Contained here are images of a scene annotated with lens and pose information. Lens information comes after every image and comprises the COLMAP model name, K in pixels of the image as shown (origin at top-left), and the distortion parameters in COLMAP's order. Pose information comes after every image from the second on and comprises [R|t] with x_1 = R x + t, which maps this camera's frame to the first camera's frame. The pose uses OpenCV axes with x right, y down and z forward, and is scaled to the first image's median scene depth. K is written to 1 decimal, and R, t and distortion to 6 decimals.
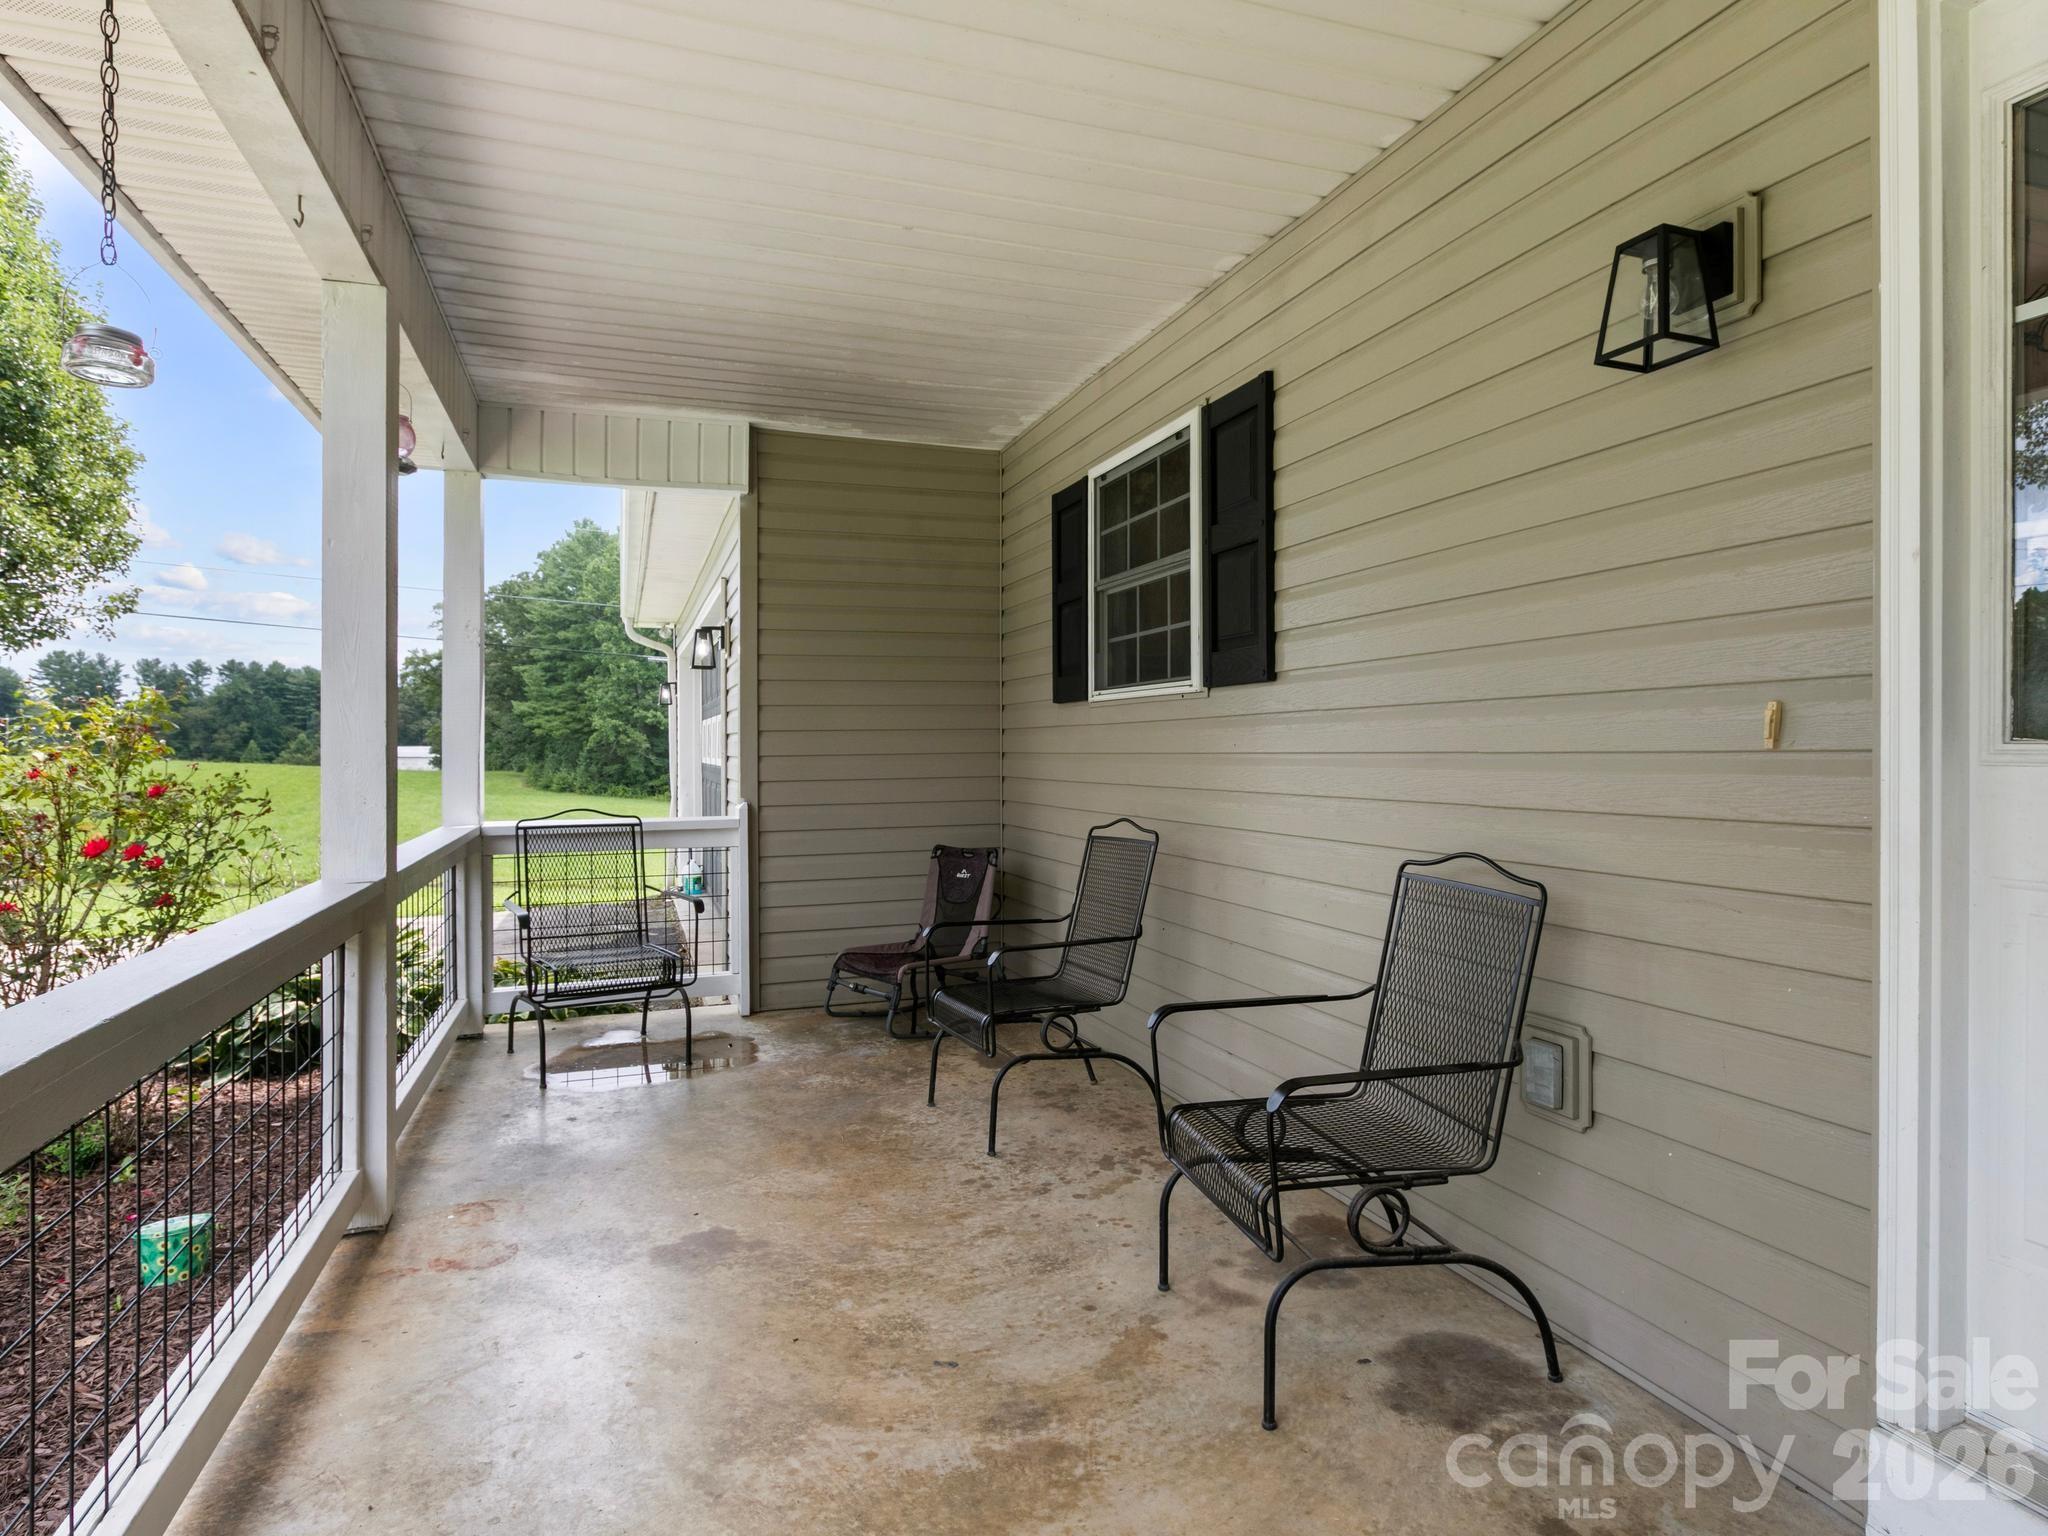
lens RADIAL K [[1036.1, 0, 968.5], [0, 1036.1, 768.6], [0, 0, 1]] dist [0.000036, 0.000780]
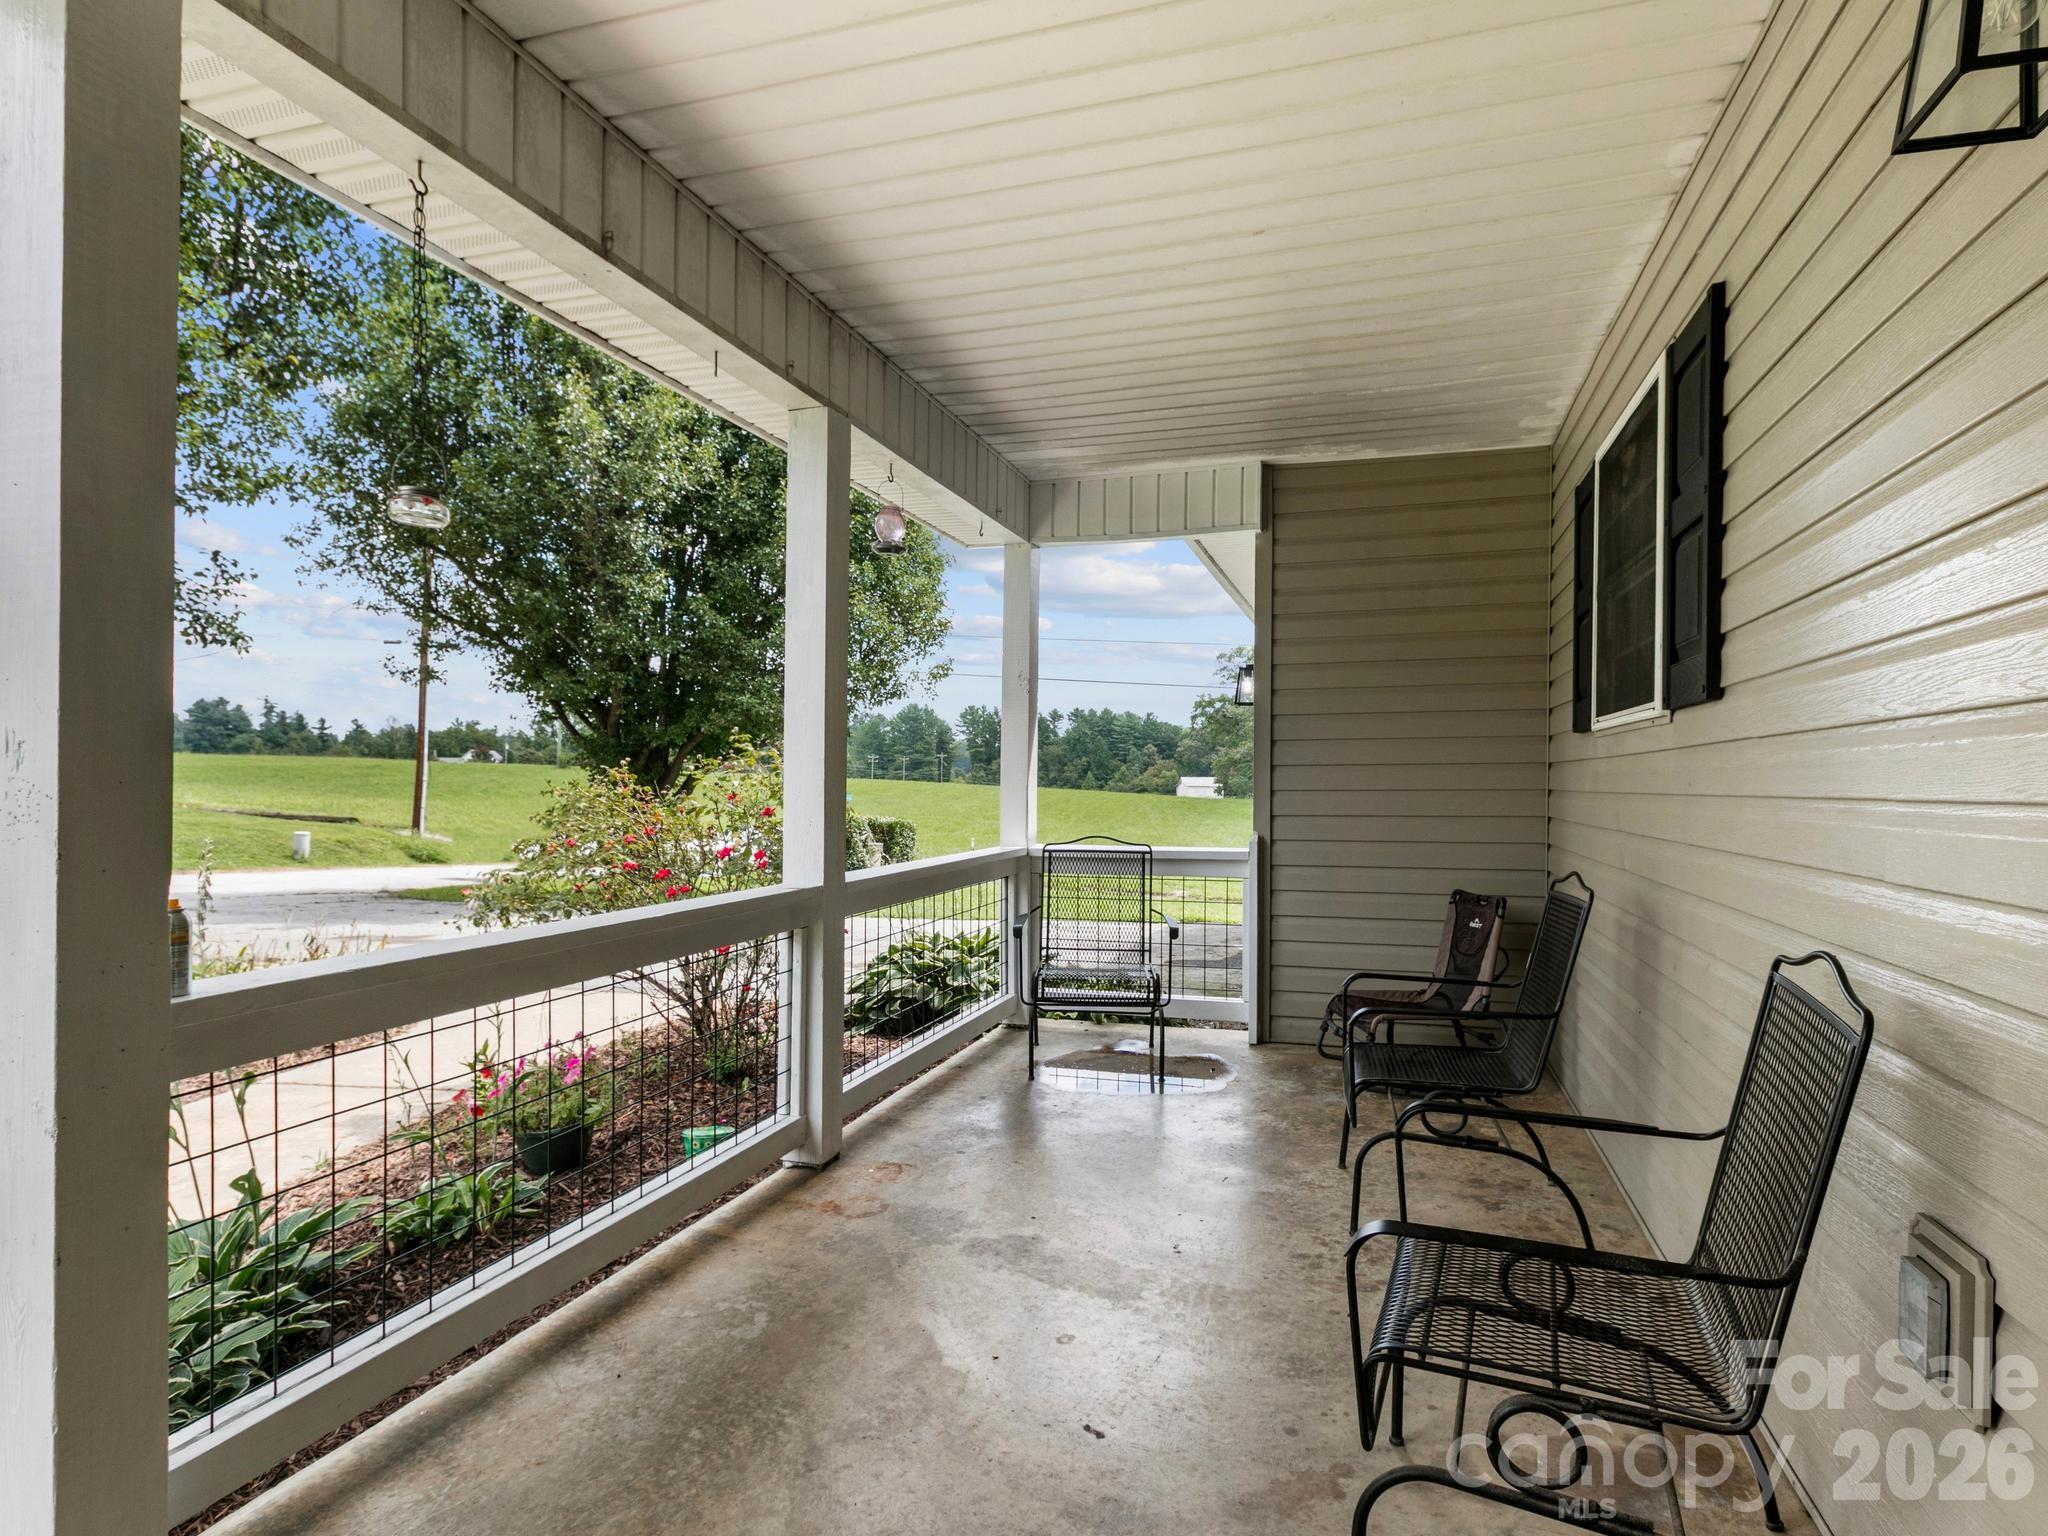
lens RADIAL K [[999.2, 0, 1131.7], [0, 999.2, 808.9], [0, 0, 1]] dist [-0.000187, 0.000622]
pose [[0.841643, 0.022234, -0.539576, 0.217930], [-0.017221, 0.999749, 0.014335, -0.005802], [0.539759, -0.002773, 0.841815, 0.108812]]
